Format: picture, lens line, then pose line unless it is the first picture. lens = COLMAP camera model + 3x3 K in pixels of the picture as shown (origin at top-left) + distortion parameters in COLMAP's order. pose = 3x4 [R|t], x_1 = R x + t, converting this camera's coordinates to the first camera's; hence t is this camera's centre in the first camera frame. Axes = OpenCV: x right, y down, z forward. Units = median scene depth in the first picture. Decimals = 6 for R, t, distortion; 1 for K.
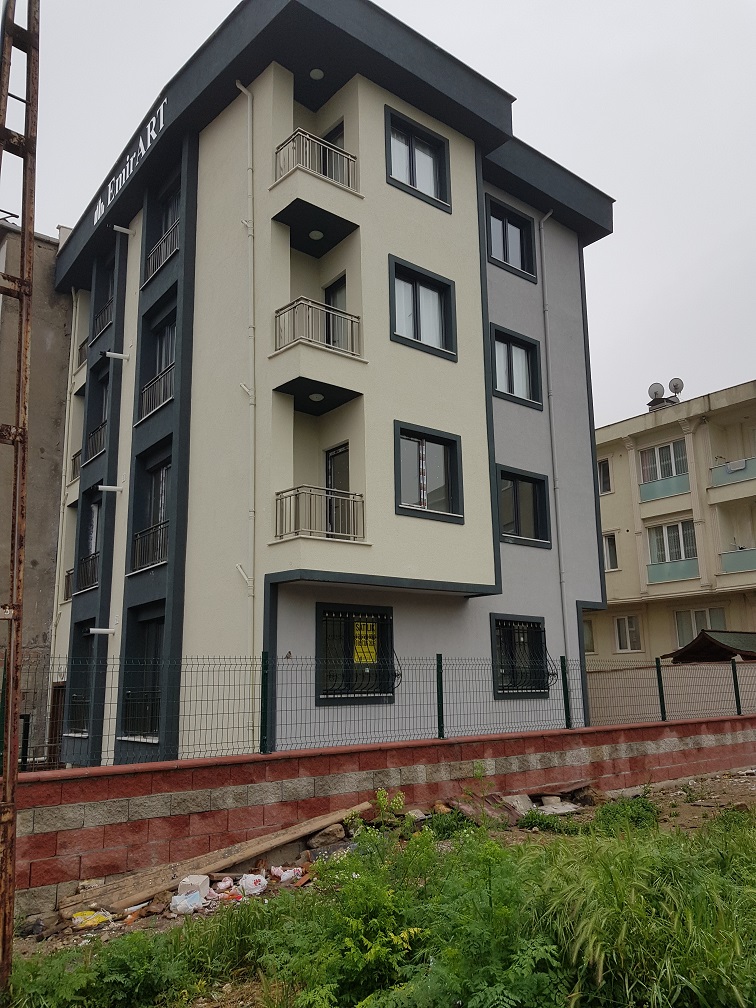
lens RADIAL K [[781.9, 0, 386.5], [0, 781.9, 512.4], [0, 0, 1]] dist [0.039982, -0.055090]
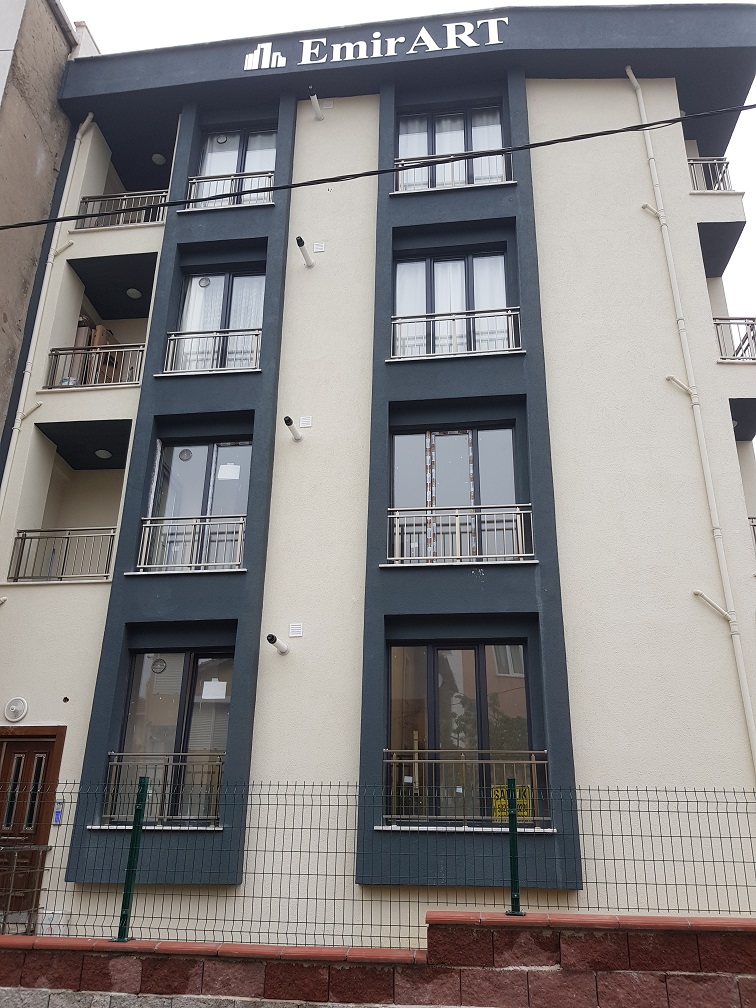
lens RADIAL K [[781.9, 0, 375.3], [0, 781.9, 506.9], [0, 0, 1]] dist [0.039982, -0.055090]
pose [[0.709909, 0.307332, 0.633701, -0.715598], [-0.186383, 0.949669, -0.251772, 0.186338], [-0.679184, 0.060624, 0.731460, 0.502866]]
